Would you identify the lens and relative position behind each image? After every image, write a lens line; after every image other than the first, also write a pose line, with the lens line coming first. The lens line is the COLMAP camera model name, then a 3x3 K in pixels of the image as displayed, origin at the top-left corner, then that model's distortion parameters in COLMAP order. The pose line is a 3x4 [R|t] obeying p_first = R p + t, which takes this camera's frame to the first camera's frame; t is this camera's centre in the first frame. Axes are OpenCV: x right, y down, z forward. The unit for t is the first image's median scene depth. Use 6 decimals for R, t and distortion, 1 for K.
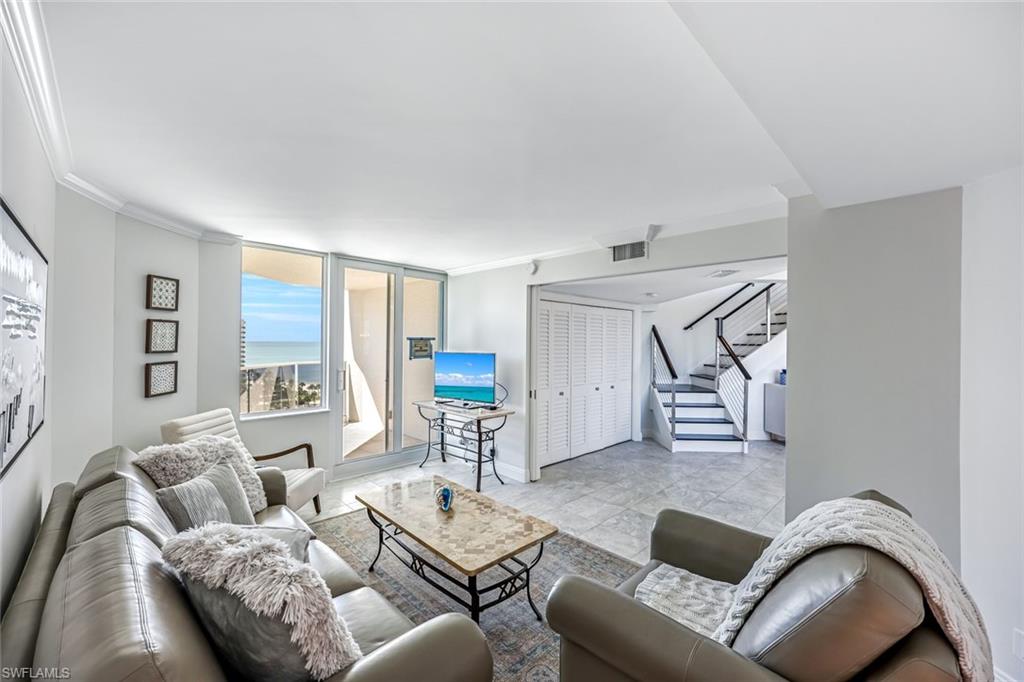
lens RADIAL K [[412.0, 0, 507.8], [0, 412.0, 339.0], [0, 0, 1]] dist [0.001138, 0.000304]
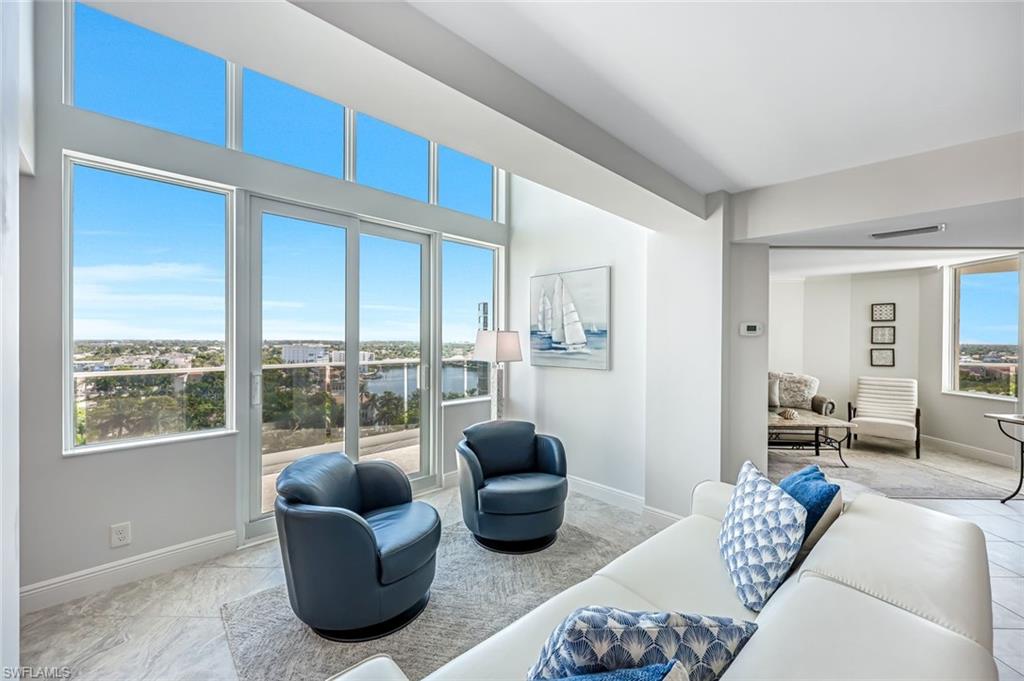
lens RADIAL K [[412.0, 0, 512.2], [0, 412.0, 342.1], [0, 0, 1]] dist [0.001138, 0.000304]
pose [[-0.699810, -0.008255, -0.714282, 1.693700], [-0.007938, 0.999961, -0.003780, 0.046017], [0.714285, 0.003025, -0.699848, 1.109735]]
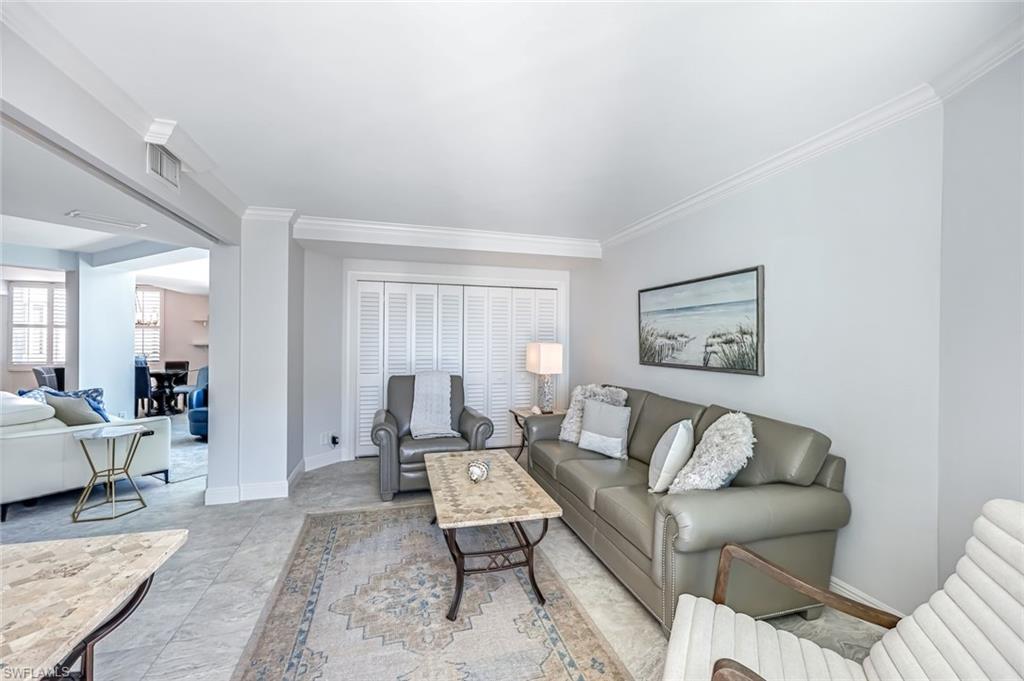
lens RADIAL K [[412.0, 0, 511.6], [0, 412.0, 341.8], [0, 0, 1]] dist [0.001138, 0.000304]
pose [[-0.883001, -0.016194, 0.469092, -0.542749], [-0.016722, 0.999856, 0.003040, 0.051413], [-0.469073, -0.005160, -0.883144, 1.457432]]
